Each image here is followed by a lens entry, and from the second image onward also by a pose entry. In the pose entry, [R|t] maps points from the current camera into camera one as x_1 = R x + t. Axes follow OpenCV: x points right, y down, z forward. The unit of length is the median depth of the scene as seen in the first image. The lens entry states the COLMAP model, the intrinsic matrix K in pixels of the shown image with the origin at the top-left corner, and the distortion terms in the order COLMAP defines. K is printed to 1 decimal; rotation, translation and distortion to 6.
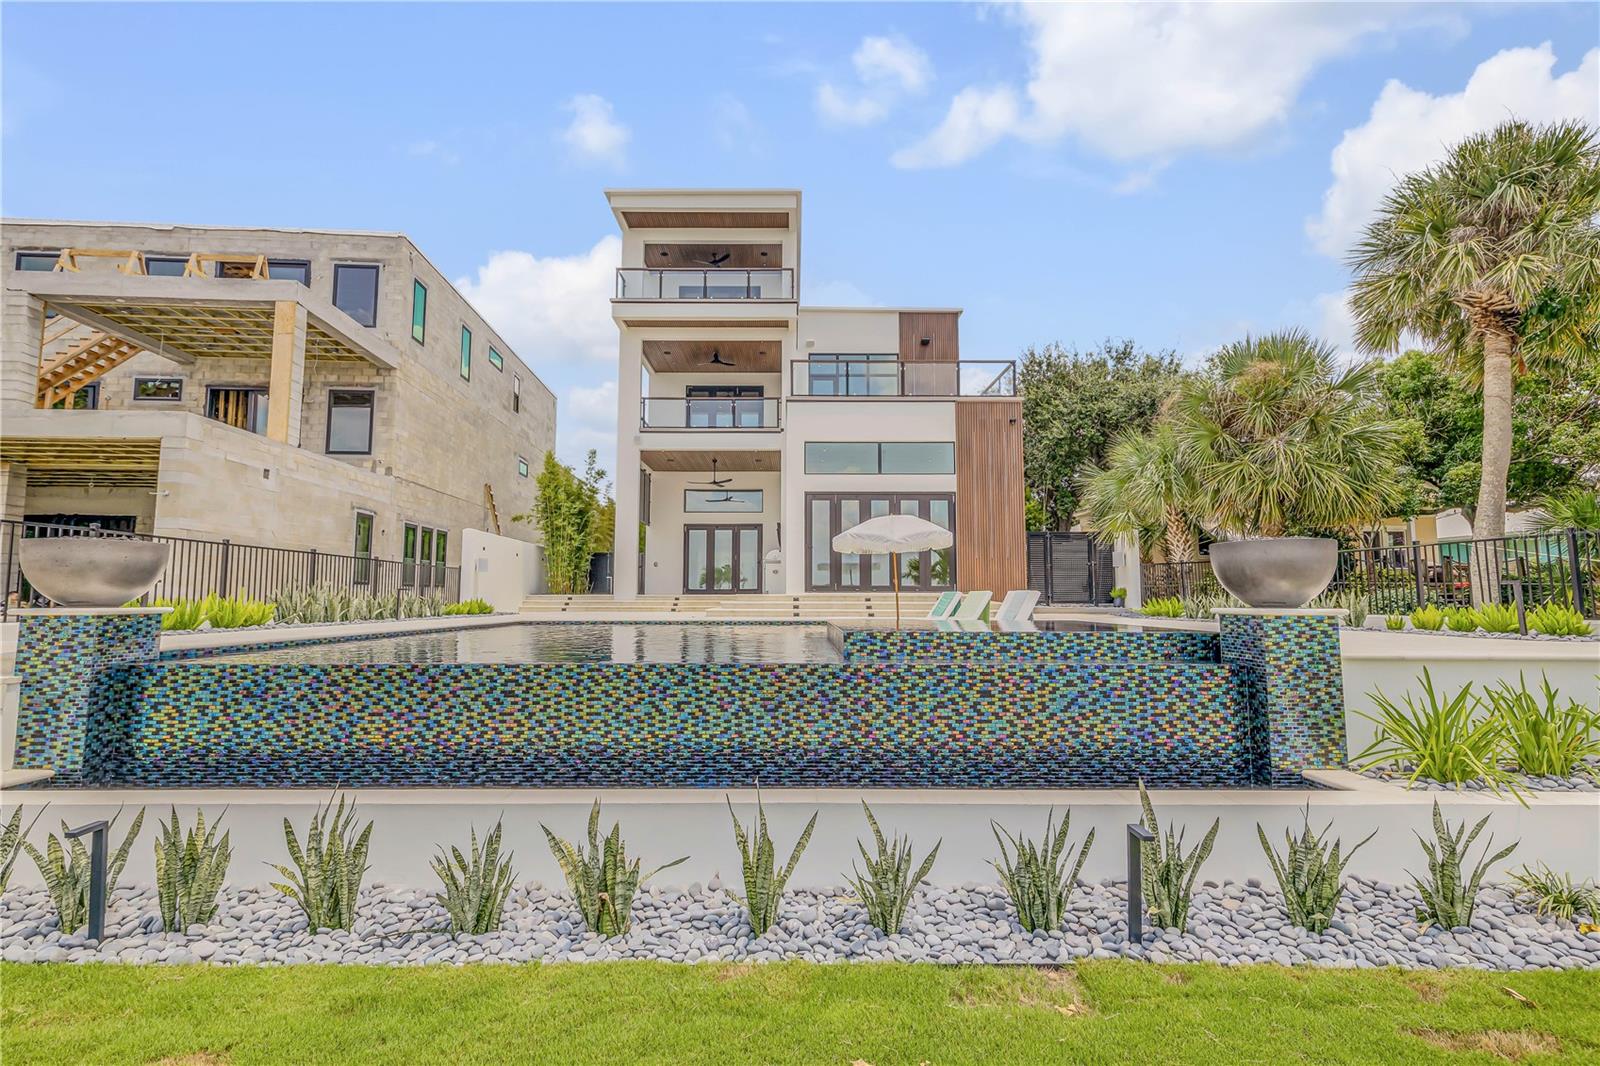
lens RADIAL K [[715.6, 0, 800.0], [0, 715.6, 533.0], [0, 0, 1]] dist [0.000631, 0.000204]
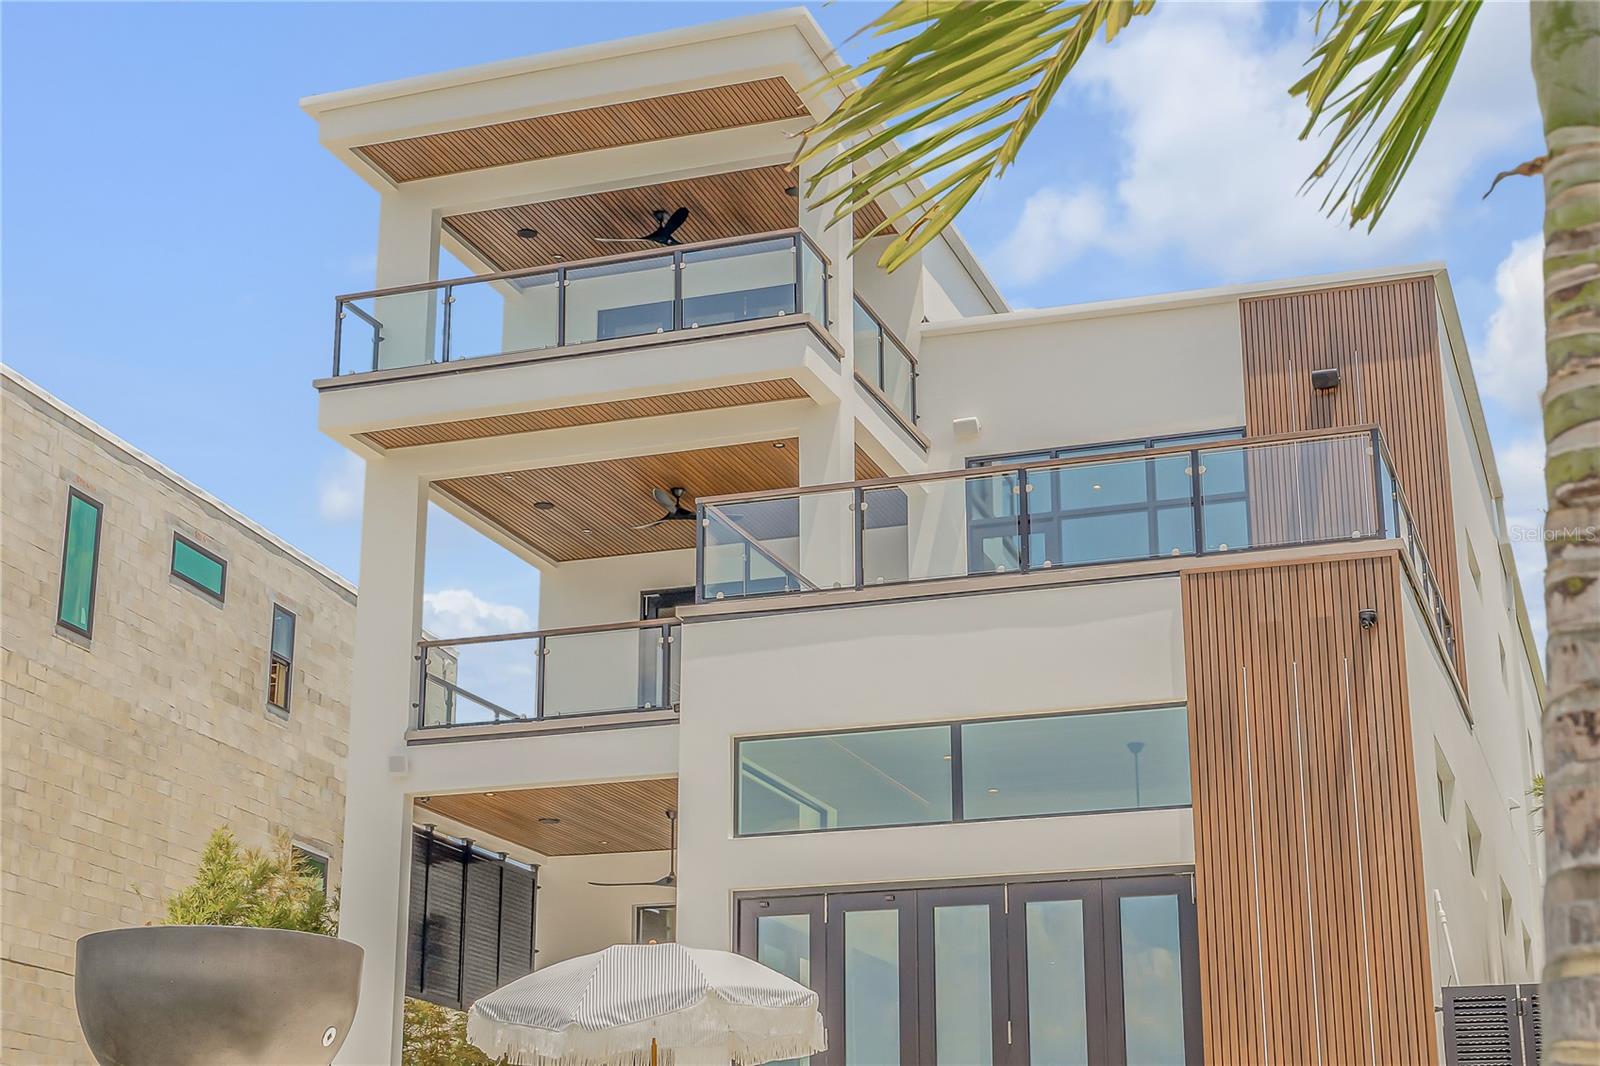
lens RADIAL K [[2467.5, 0, 800.0], [0, 2467.5, 533.0], [0, 0, 1]] dist [-0.035558, -0.022393]
pose [[0.940762, -0.102577, -0.323180, 0.346671], [0.031214, 0.975294, -0.218695, 0.024300], [0.337628, 0.195652, 0.920721, -0.042042]]
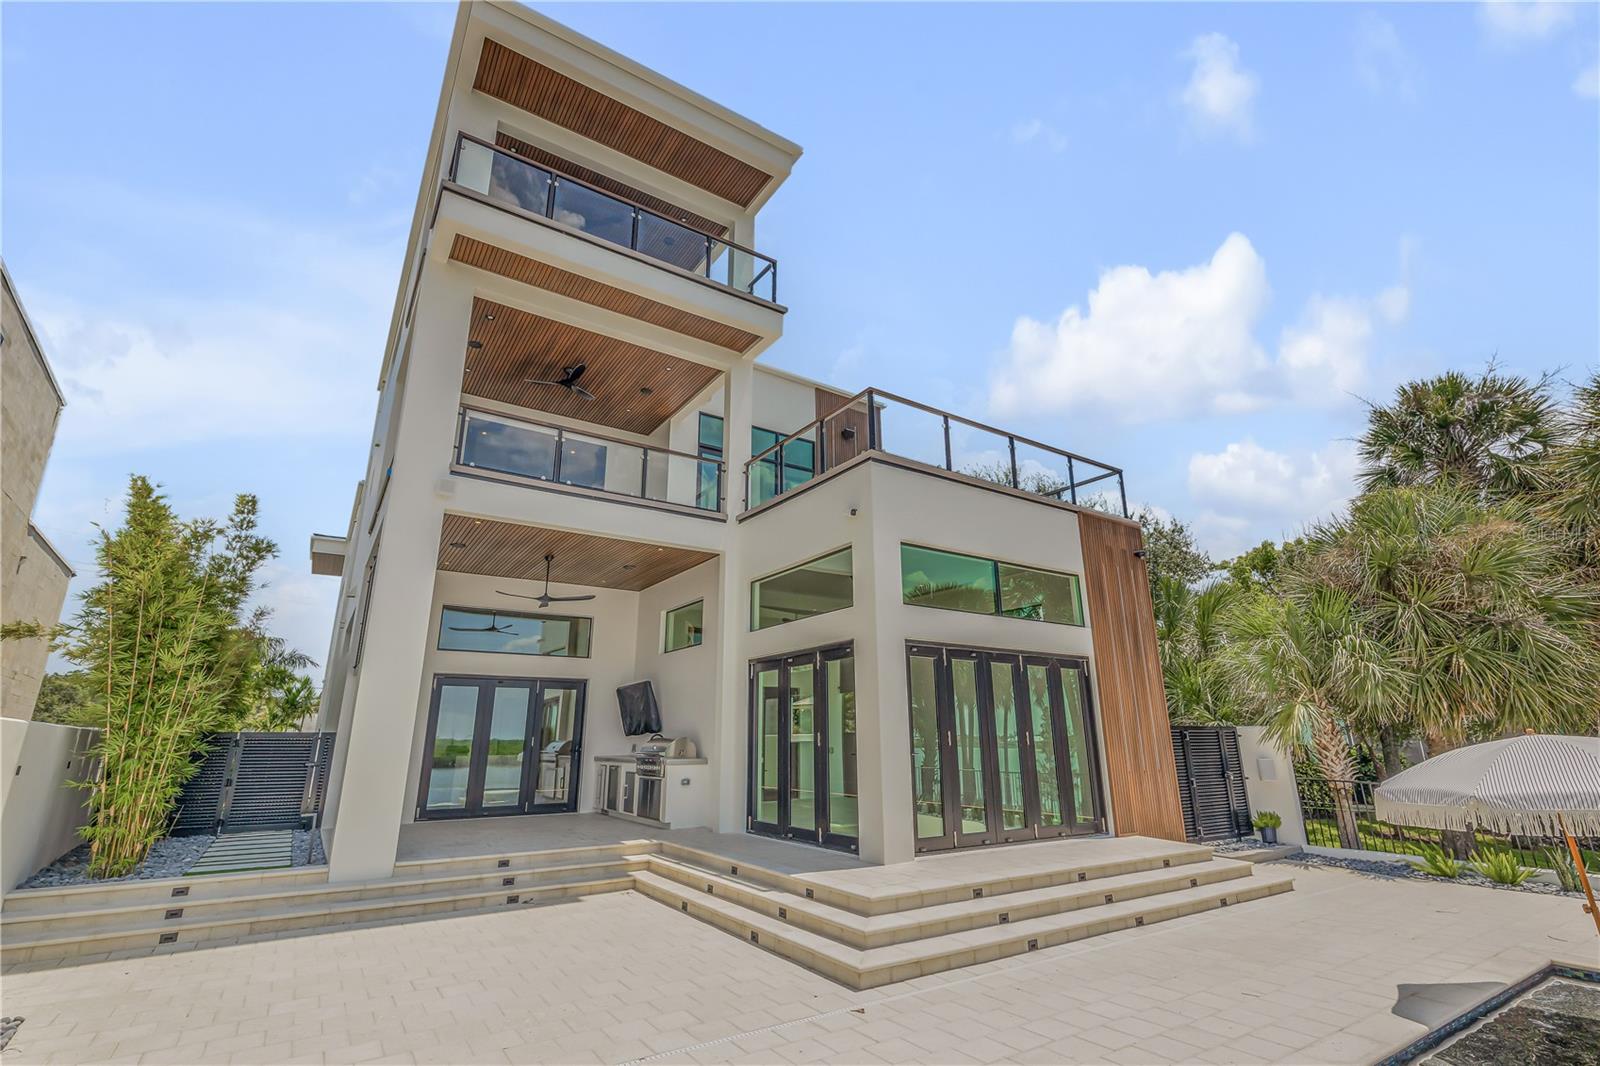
lens RADIAL K [[723.1, 0, 801.1], [0, 723.1, 526.5], [0, 0, 1]] dist [-0.000840, -0.000495]
pose [[0.838261, 0.152643, 0.523468, -0.275518], [-0.043885, 0.975789, -0.214265, -0.019308], [-0.543501, 0.156637, 0.824665, 0.512405]]
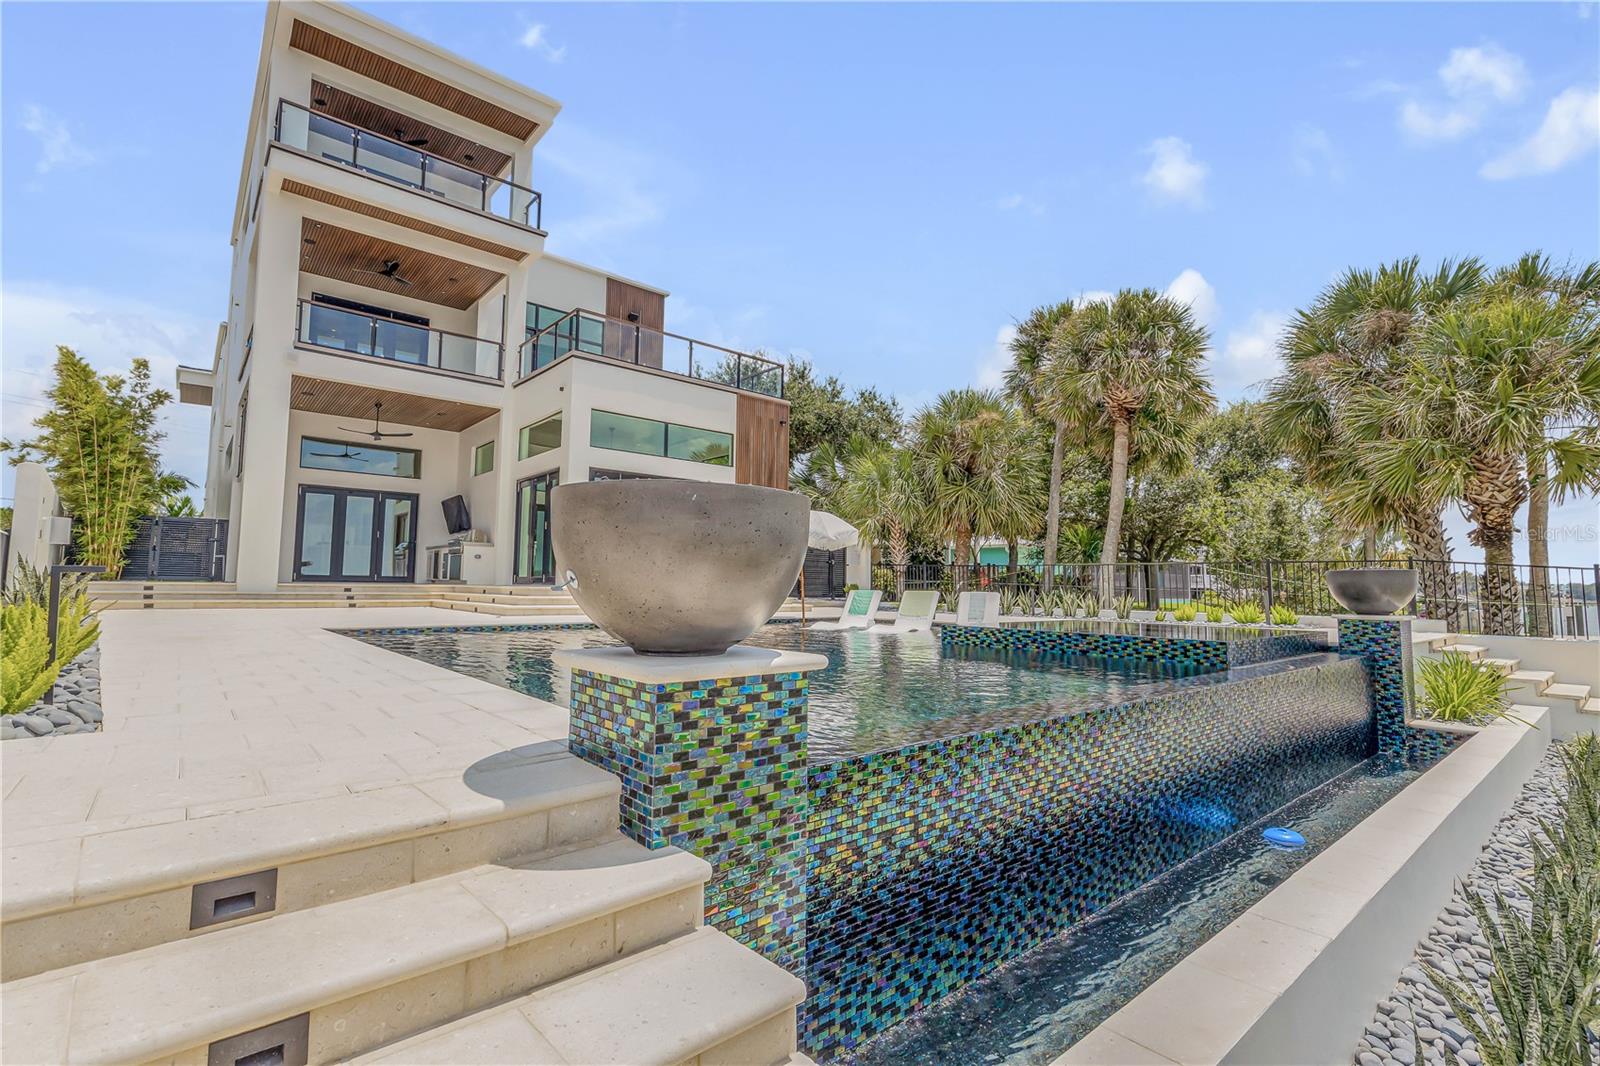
lens RADIAL K [[721.0, 0, 797.4], [0, 721.0, 529.4], [0, 0, 1]] dist [0.000766, 0.000417]
pose [[0.763690, 0.063265, 0.642475, -0.292525], [-0.071637, 0.997345, -0.013057, 0.007961], [-0.641596, -0.036053, 0.766195, 0.153177]]
